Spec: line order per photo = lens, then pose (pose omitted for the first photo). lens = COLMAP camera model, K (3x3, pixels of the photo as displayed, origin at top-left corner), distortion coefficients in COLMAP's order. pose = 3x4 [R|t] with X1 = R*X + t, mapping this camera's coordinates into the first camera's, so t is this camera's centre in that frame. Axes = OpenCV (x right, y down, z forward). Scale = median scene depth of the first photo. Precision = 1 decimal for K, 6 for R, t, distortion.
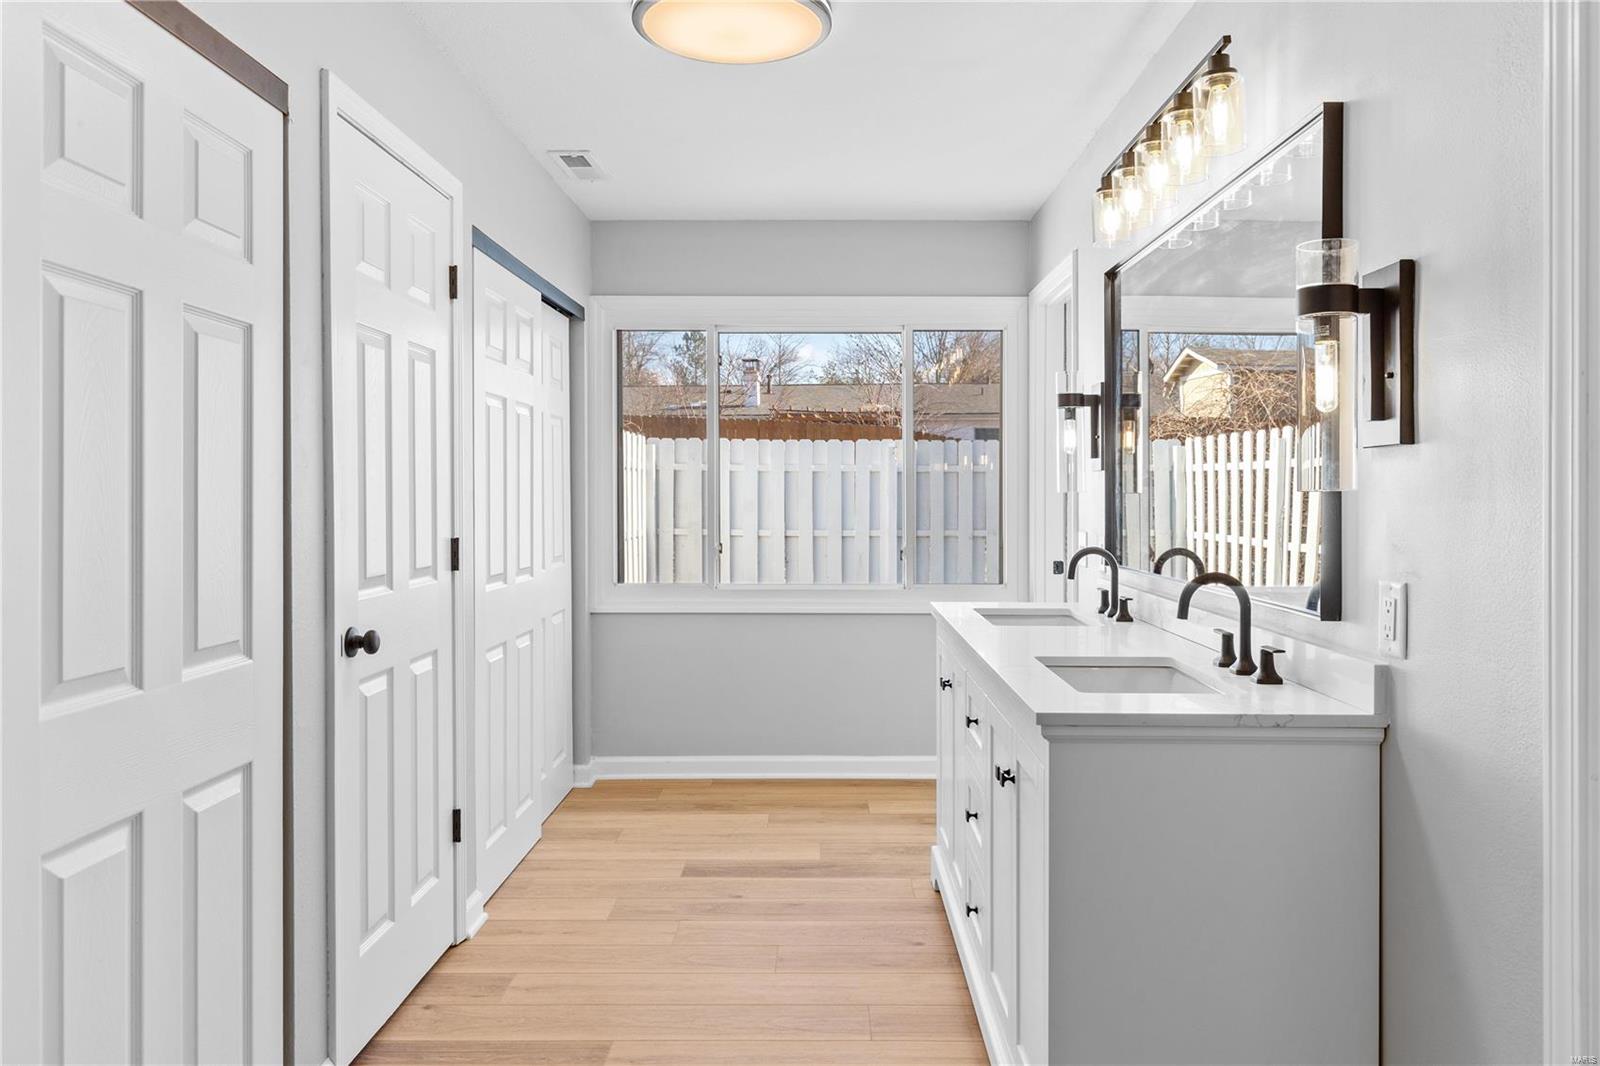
lens RADIAL K [[1145.1, 0, 802.3], [0, 1145.1, 516.7], [0, 0, 1]] dist [0.001873, 0.000609]
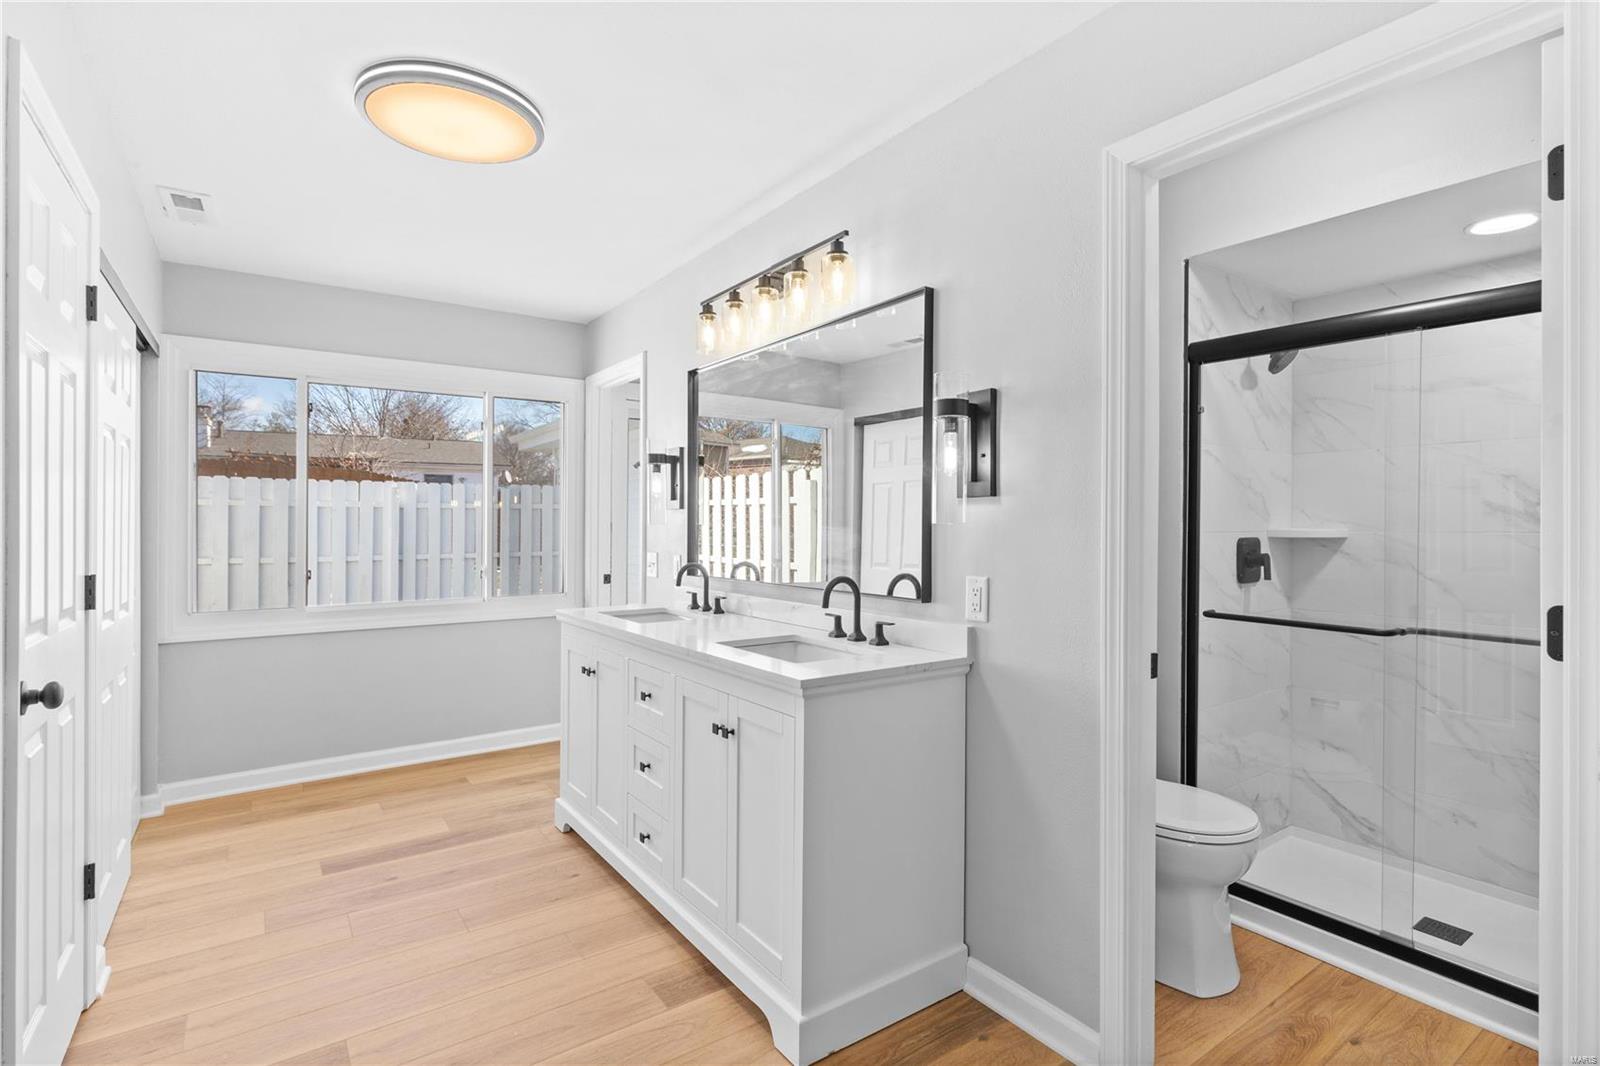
lens RADIAL K [[803.7, 0, 800.0], [0, 803.7, 533.0], [0, 0, 1]] dist [0.000470, 0.000055]
pose [[0.797998, -0.009695, 0.602583, -0.204833], [0.015380, 0.999873, -0.004280, -0.003824], [-0.602464, 0.012683, 0.798045, 0.105172]]
